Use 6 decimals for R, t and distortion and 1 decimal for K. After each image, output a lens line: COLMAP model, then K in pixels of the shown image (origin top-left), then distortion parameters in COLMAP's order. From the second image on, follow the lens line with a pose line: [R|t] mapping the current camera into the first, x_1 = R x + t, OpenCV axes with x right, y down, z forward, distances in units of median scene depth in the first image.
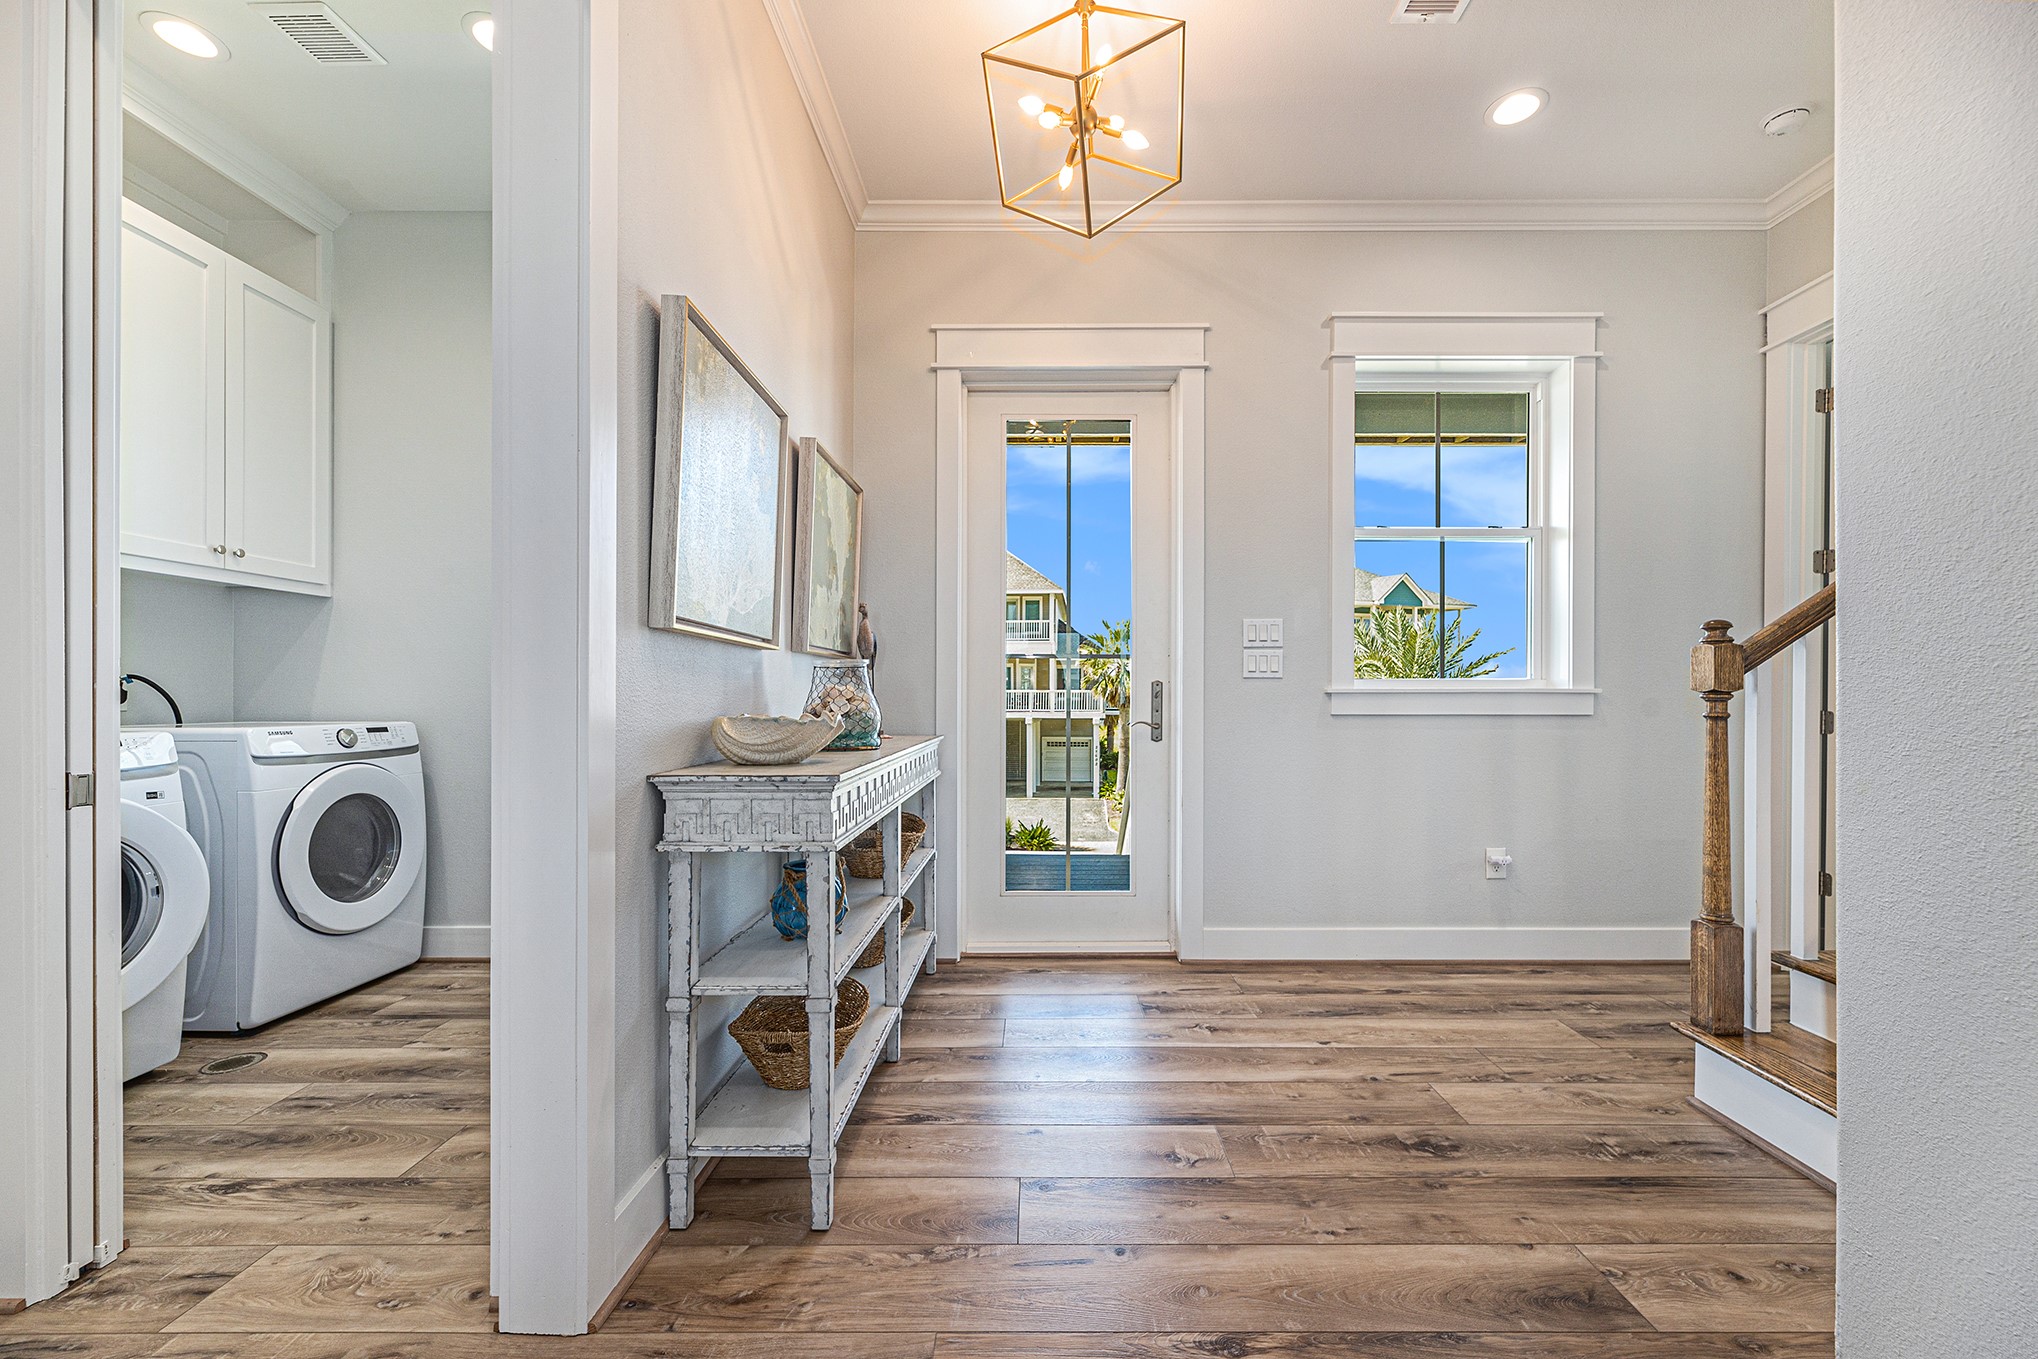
lens RADIAL K [[825.8, 0, 1023.0], [0, 825.8, 703.8], [0, 0, 1]] dist [-0.001762, -0.000249]
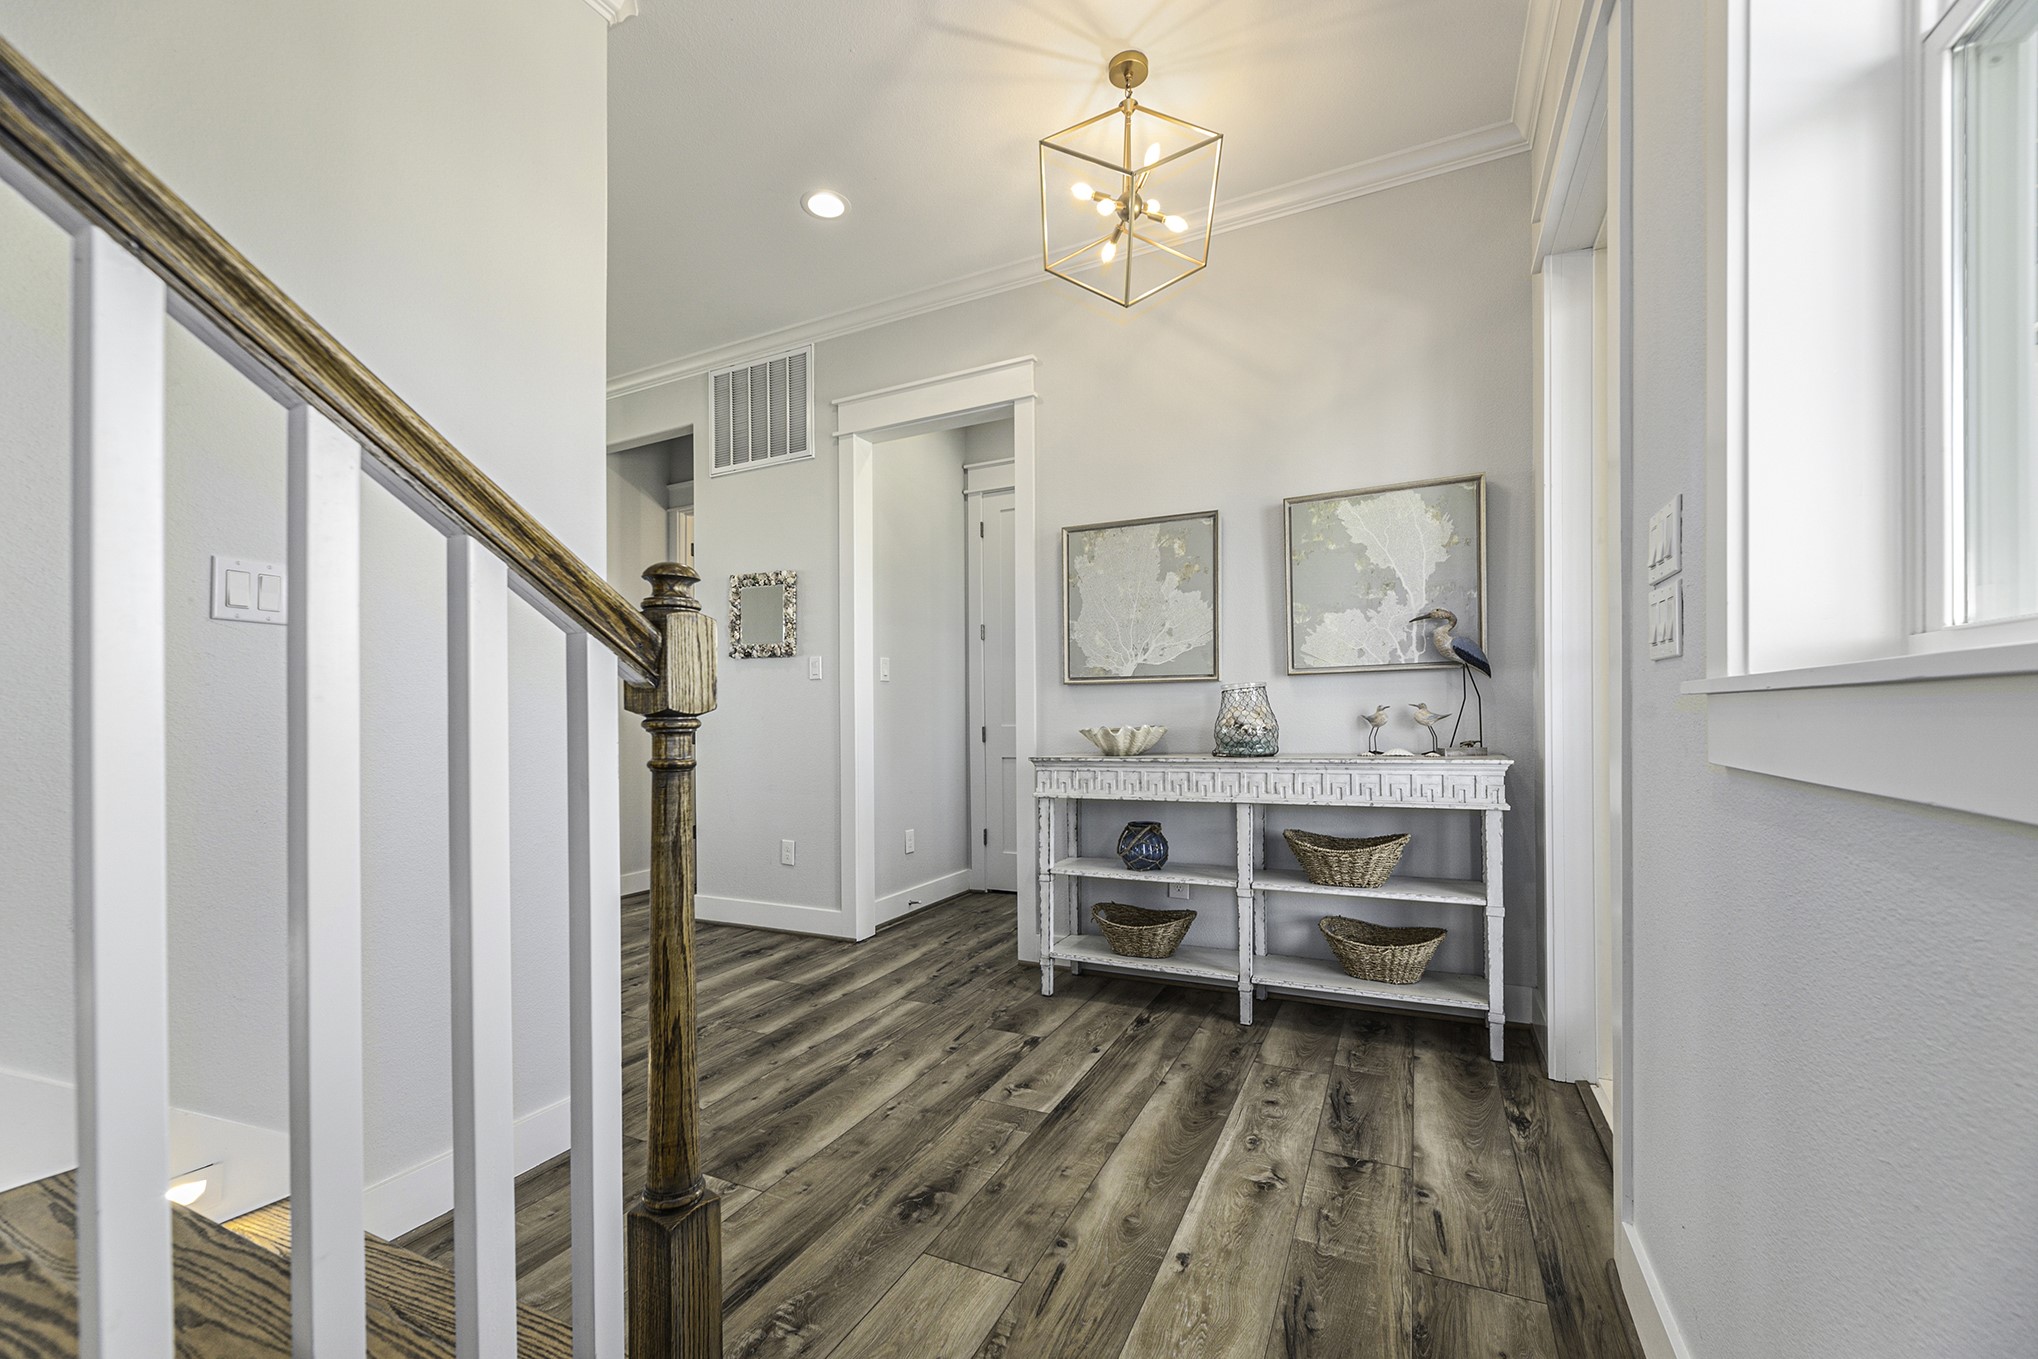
lens RADIAL K [[825.8, 0, 1023.0], [0, 825.8, 703.8], [0, 0, 1]] dist [-0.001762, -0.000249]
pose [[-0.419167, -0.006022, -0.907889, 1.294234], [0.001021, 0.999974, -0.007104, -0.018508], [0.907908, -0.003904, -0.419150, 1.498411]]
